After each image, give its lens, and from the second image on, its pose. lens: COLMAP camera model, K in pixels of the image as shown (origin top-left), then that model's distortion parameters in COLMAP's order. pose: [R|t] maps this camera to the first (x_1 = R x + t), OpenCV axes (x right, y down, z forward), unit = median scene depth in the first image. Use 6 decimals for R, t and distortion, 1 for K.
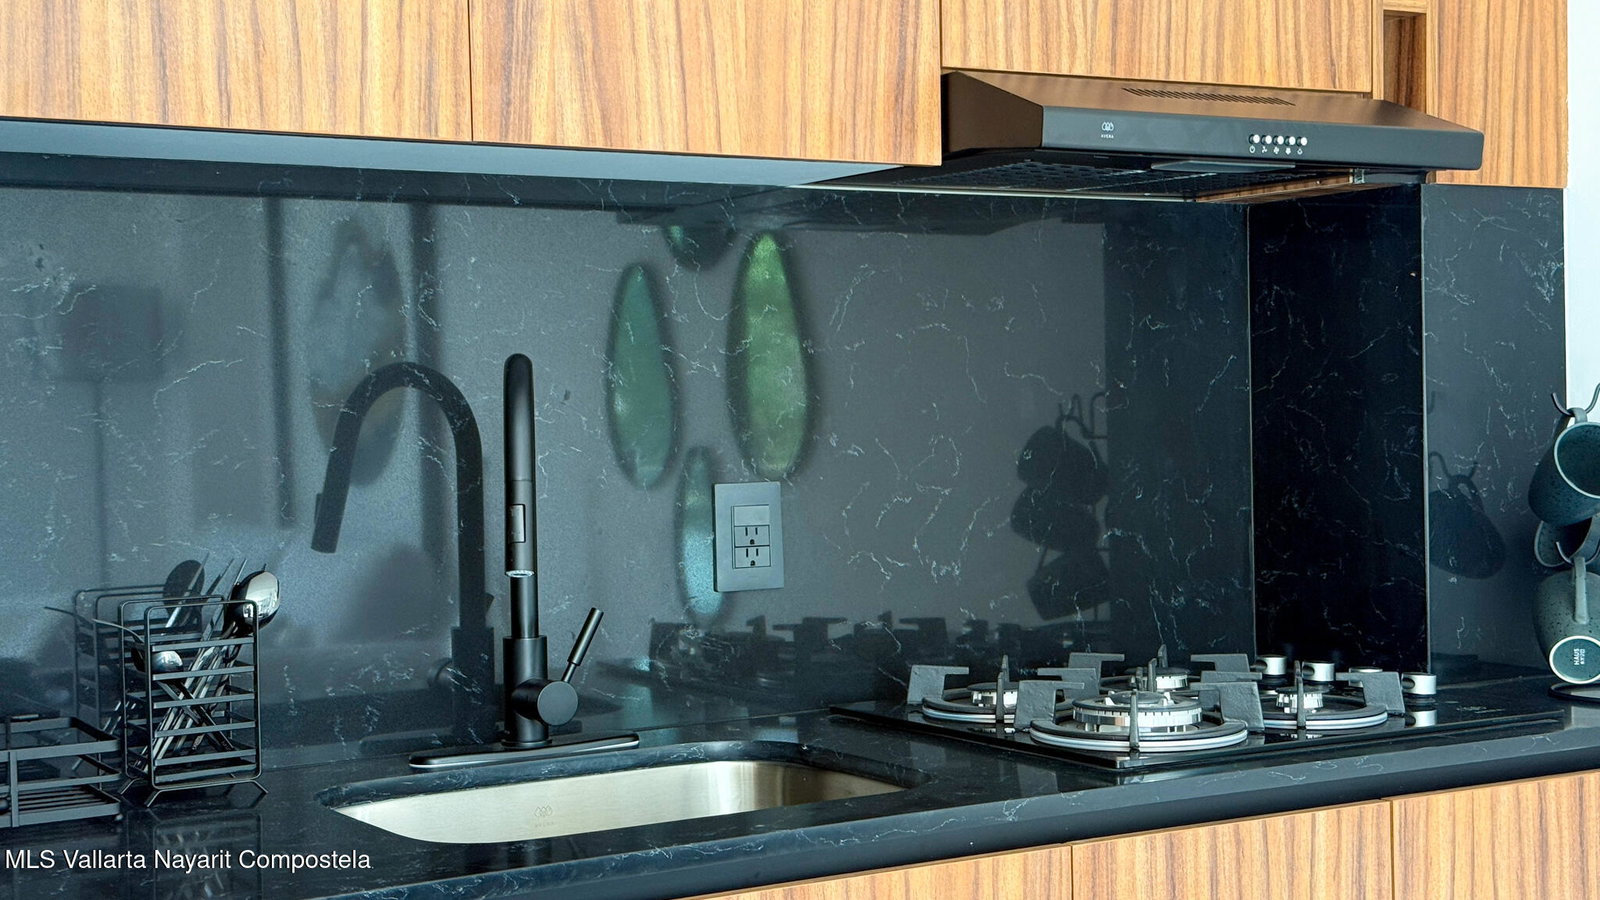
lens RADIAL K [[2341.4, 0, 798.0], [0, 2341.4, 452.2], [0, 0, 1]] dist [0.184664, 0.000000]
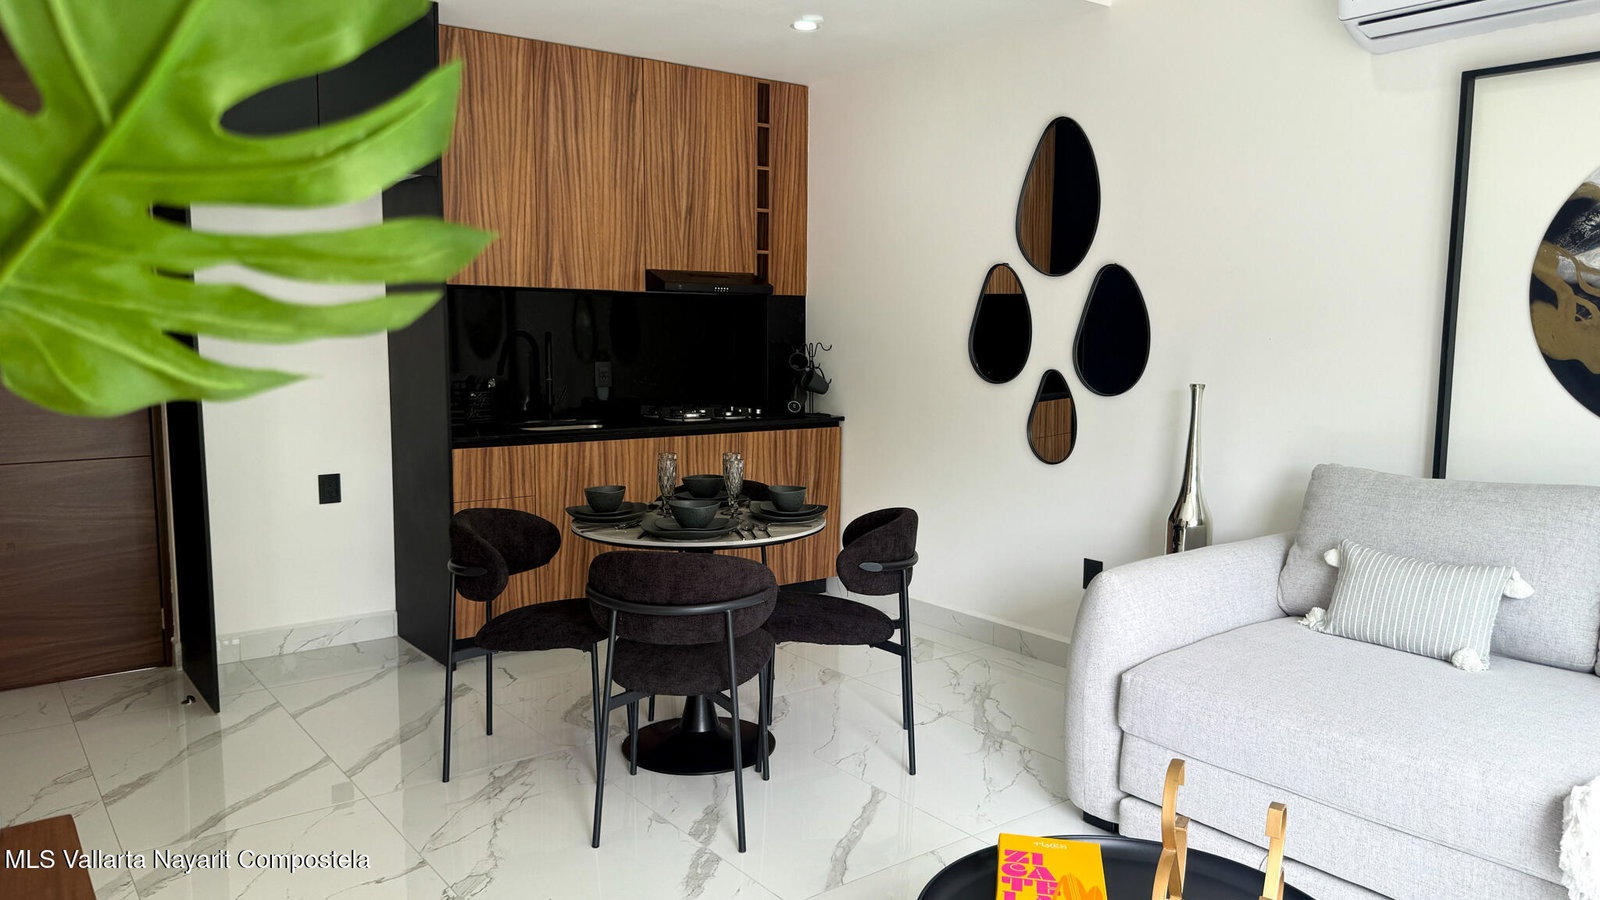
lens RADIAL K [[1131.7, 0, 805.1], [0, 1131.7, 449.5], [0, 0, 1]] dist [0.046641, -0.066900]
pose [[0.993899, 0.017642, 0.108872, 0.131576], [-0.027271, 0.995783, 0.087595, -0.019671], [-0.106867, -0.090030, 0.990189, -1.171992]]
